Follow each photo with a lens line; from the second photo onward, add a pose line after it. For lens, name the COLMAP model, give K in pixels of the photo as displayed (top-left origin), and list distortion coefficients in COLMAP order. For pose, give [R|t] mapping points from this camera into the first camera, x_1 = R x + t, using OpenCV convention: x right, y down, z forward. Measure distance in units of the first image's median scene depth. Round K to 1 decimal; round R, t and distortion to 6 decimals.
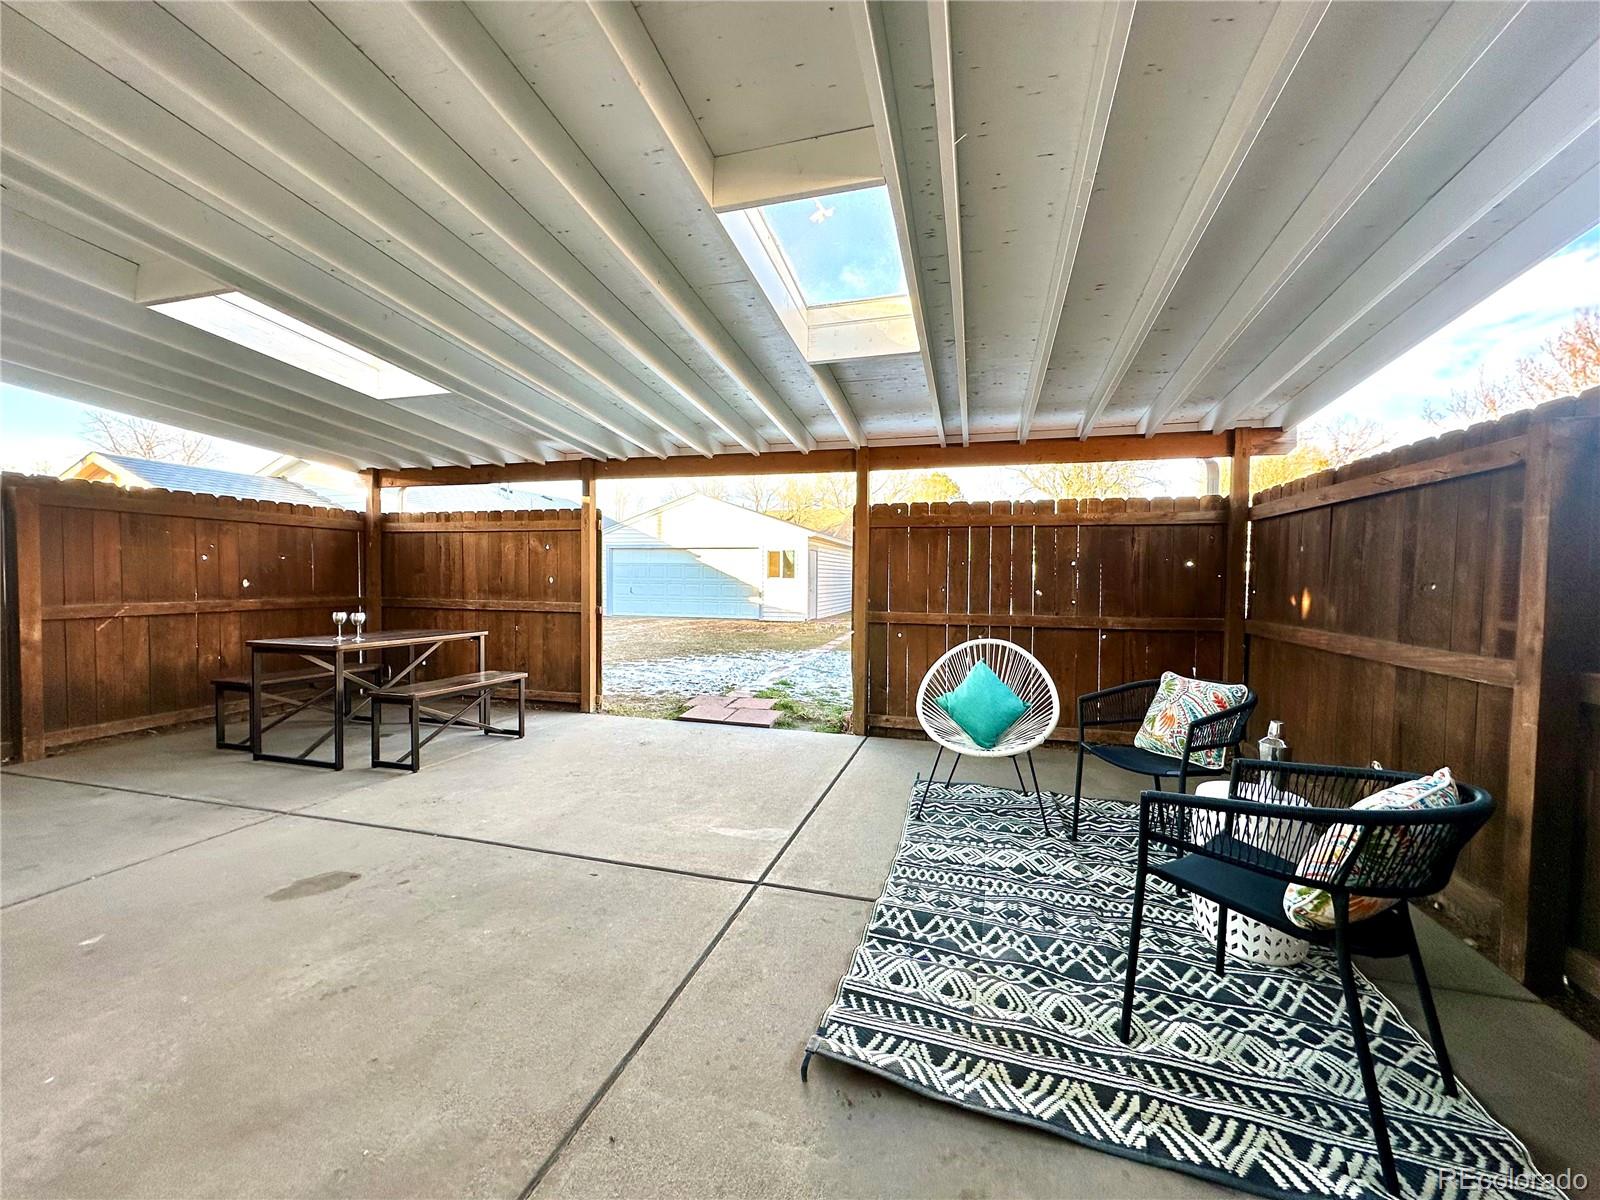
lens RADIAL K [[636.0, 0, 801.7], [0, 636.0, 597.8], [0, 0, 1]] dist [-0.000976, 0.000616]
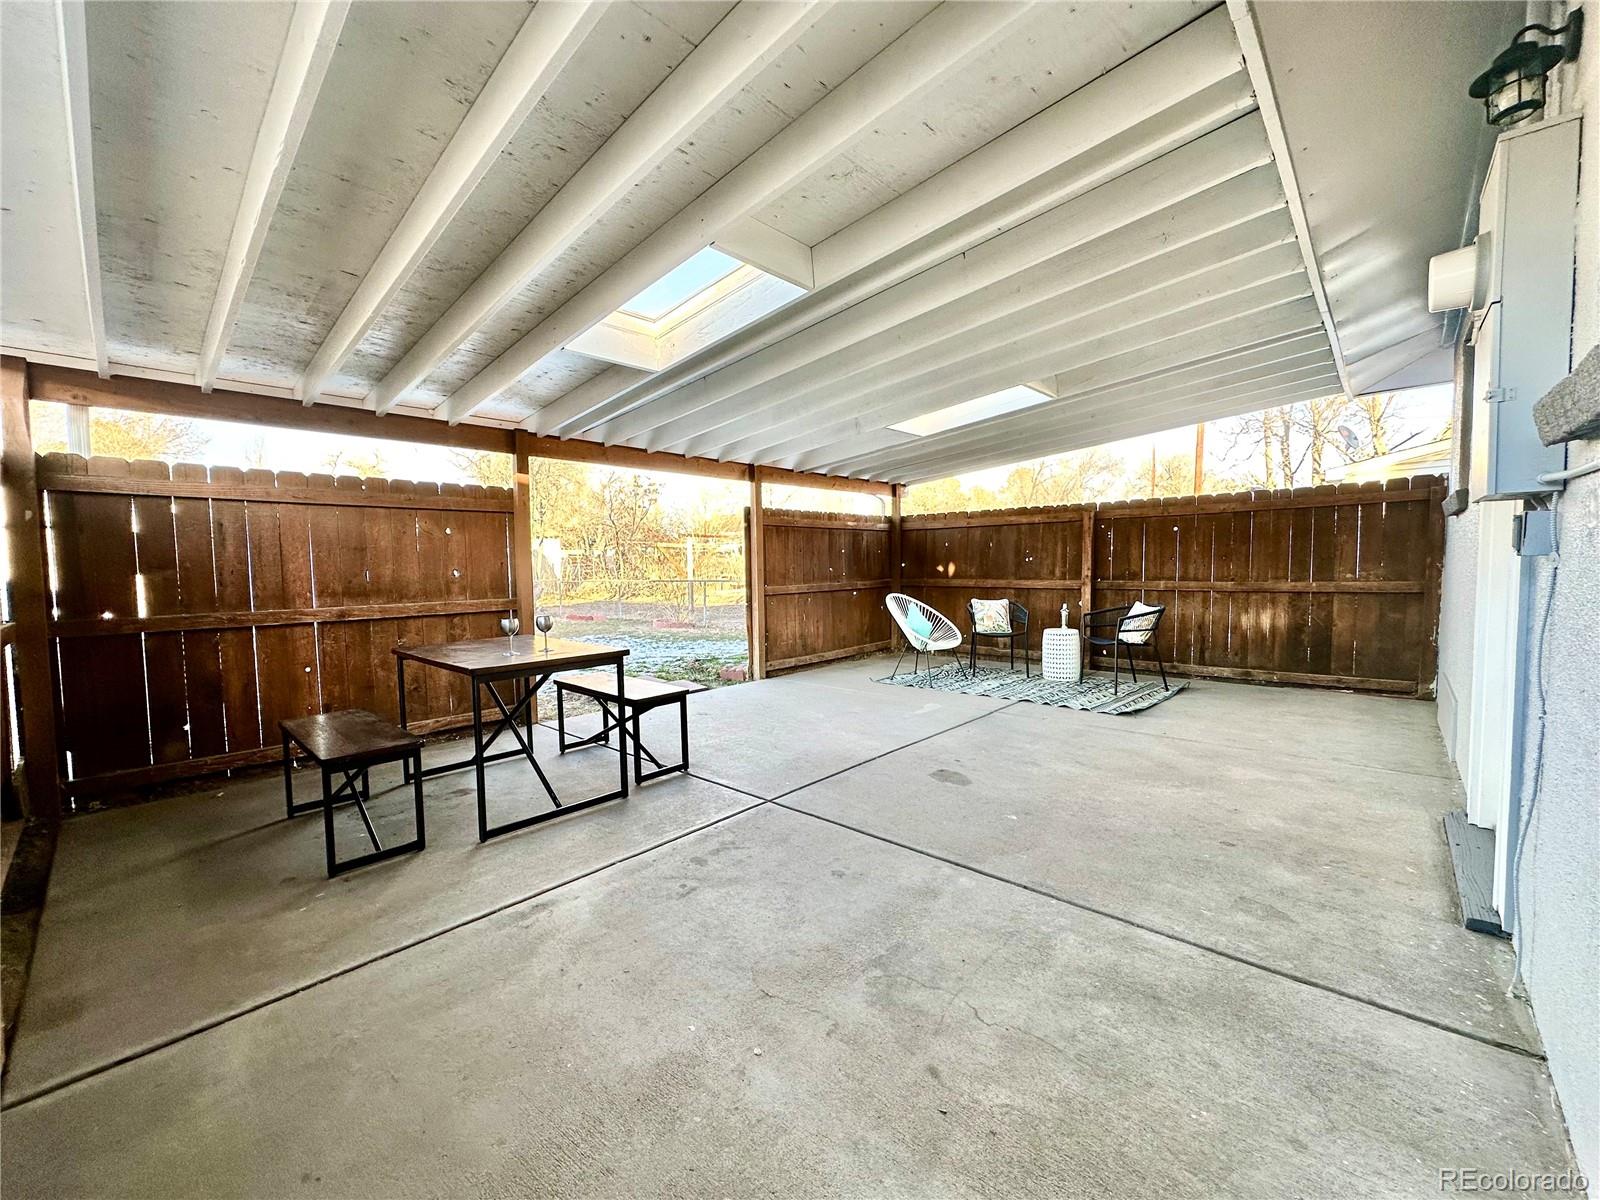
lens RADIAL K [[636.0, 0, 796.5], [0, 636.0, 600.1], [0, 0, 1]] dist [-0.000976, 0.000616]
pose [[0.460168, -0.072431, 0.884872, -1.193953], [0.047238, 0.997252, 0.057064, -0.026655], [-0.886574, 0.015541, 0.462325, 0.349034]]
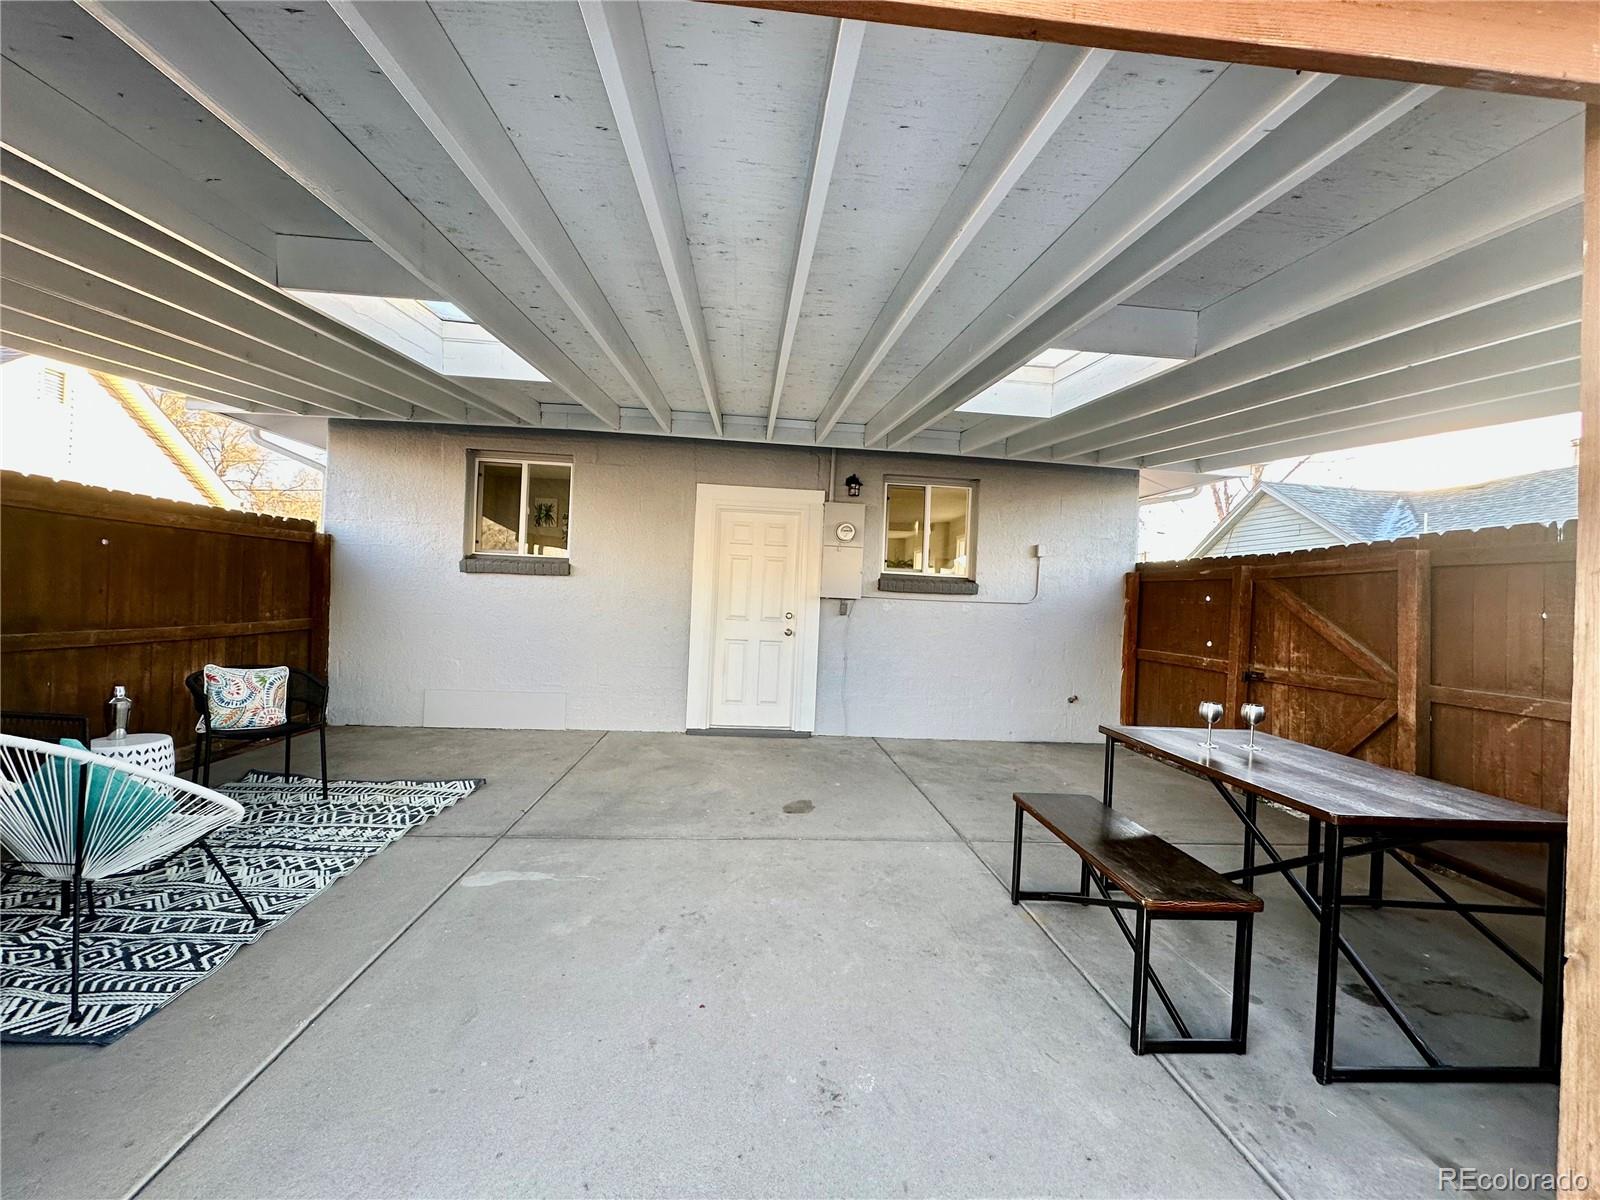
lens RADIAL K [[636.0, 0, 811.1], [0, 636.0, 608.2], [0, 0, 1]] dist [-0.000976, 0.000616]
pose [[-0.934202, -0.045897, -0.353781, -0.104568], [-0.061780, 0.997520, 0.033727, -0.062332], [0.351355, 0.053365, -0.934720, 1.377469]]
